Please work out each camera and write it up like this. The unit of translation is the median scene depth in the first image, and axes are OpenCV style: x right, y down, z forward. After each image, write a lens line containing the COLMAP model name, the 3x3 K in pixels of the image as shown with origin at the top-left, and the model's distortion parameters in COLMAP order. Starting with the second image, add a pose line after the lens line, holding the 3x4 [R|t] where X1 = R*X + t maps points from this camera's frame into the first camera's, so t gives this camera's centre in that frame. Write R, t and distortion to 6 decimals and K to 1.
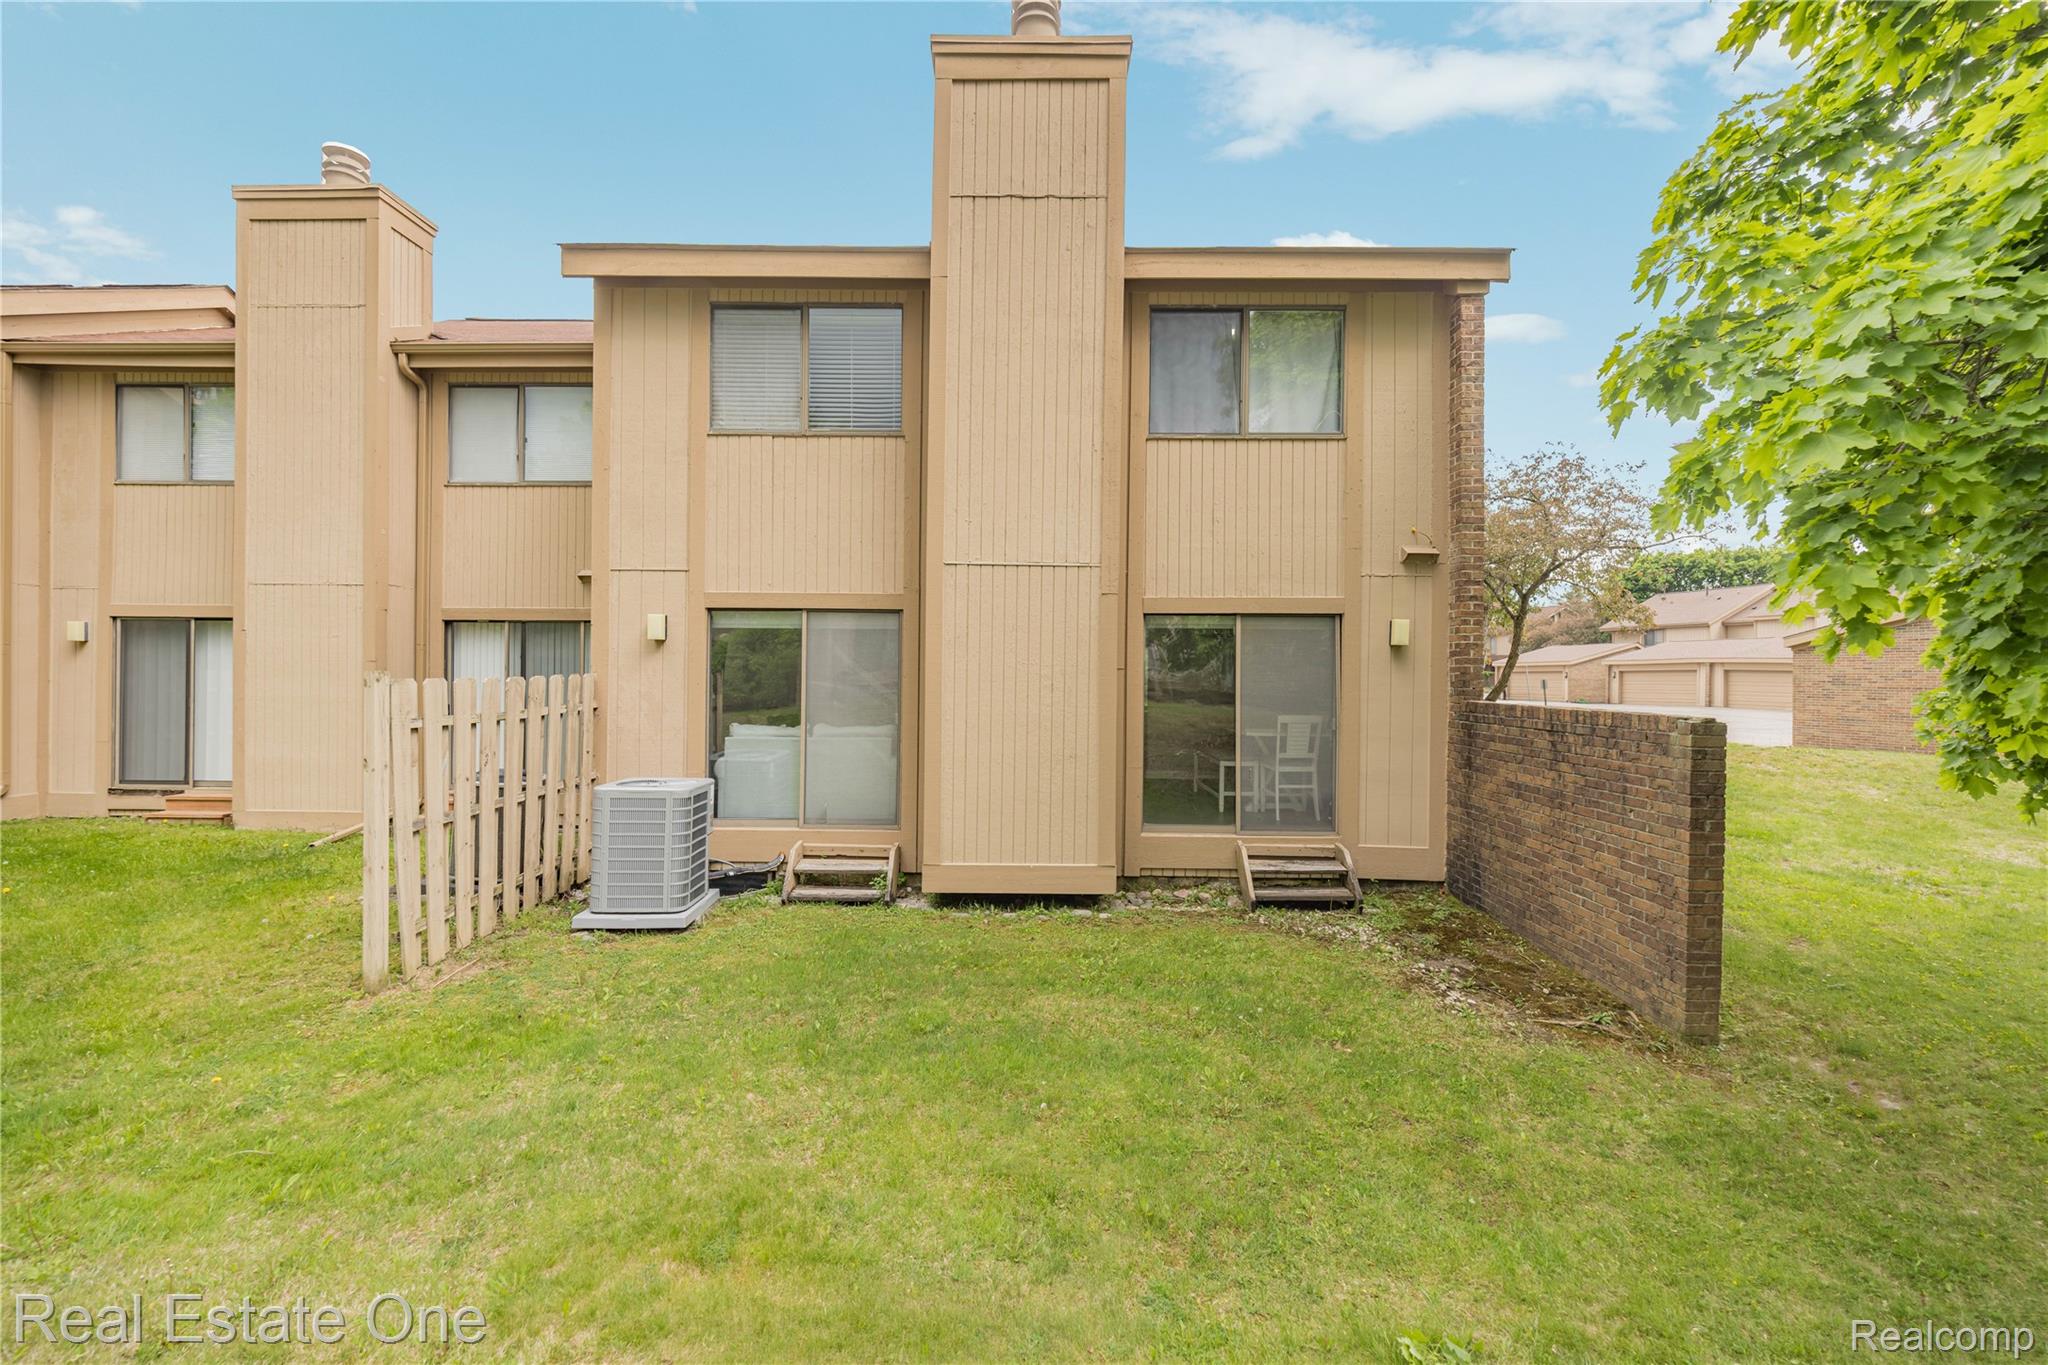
lens RADIAL K [[809.8, 0, 1024.0], [0, 809.8, 674.7], [0, 0, 1]] dist [-0.002762, -0.000601]
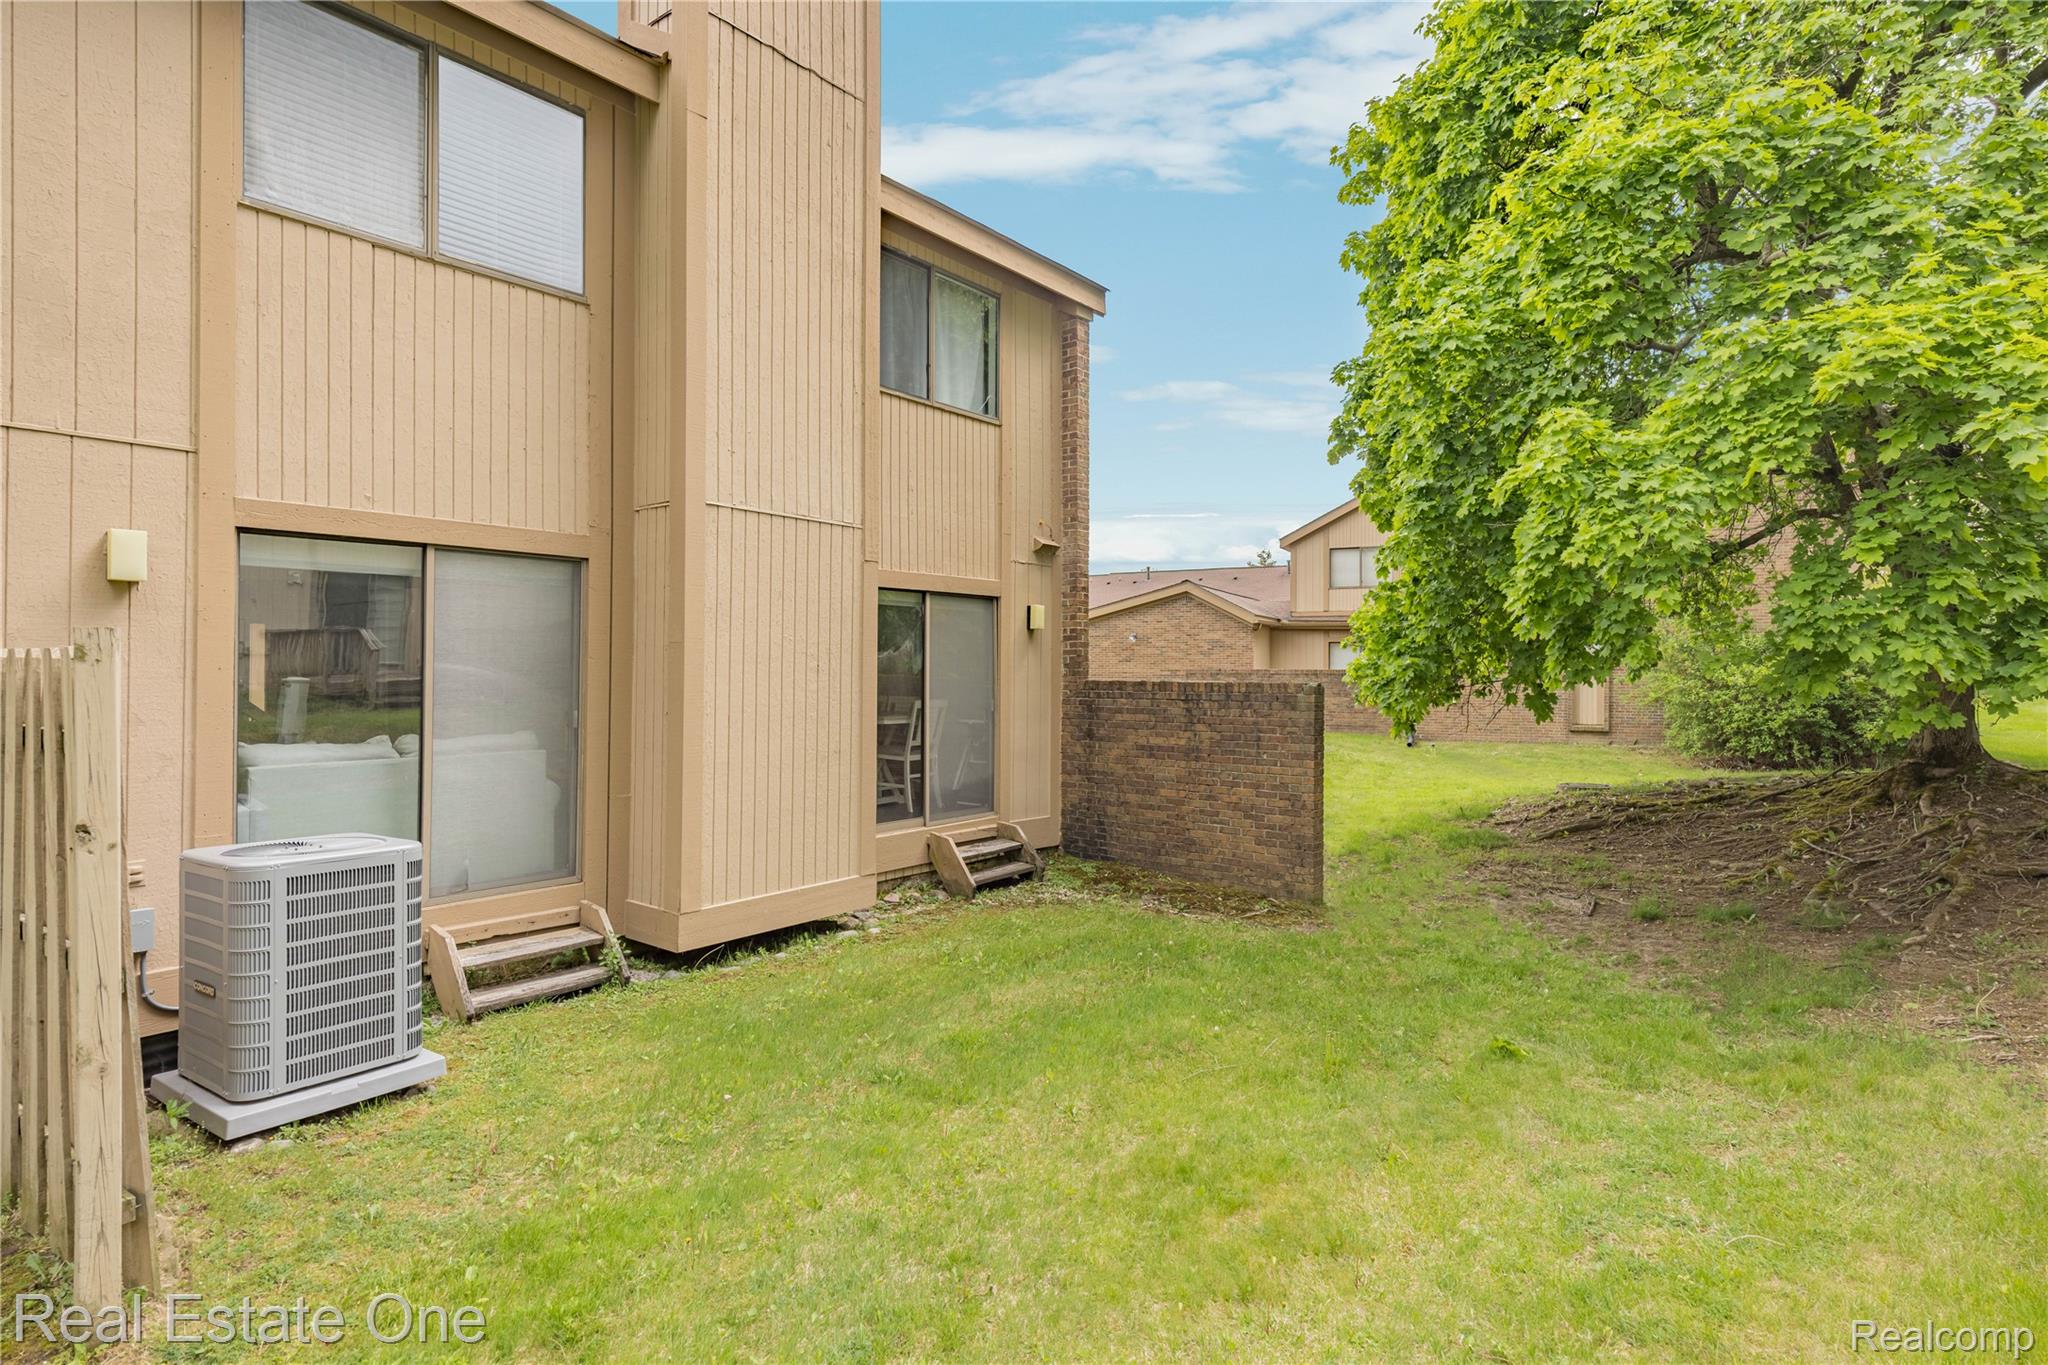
lens RADIAL K [[1072.7, 0, 1024.9], [0, 1072.7, 678.6], [0, 0, 1]] dist [0.001154, -0.002326]
pose [[0.600882, -0.011670, 0.799252, -0.712557], [0.006814, 0.999932, 0.009478, 0.016237], [-0.799309, -0.000249, 0.600921, 0.172415]]
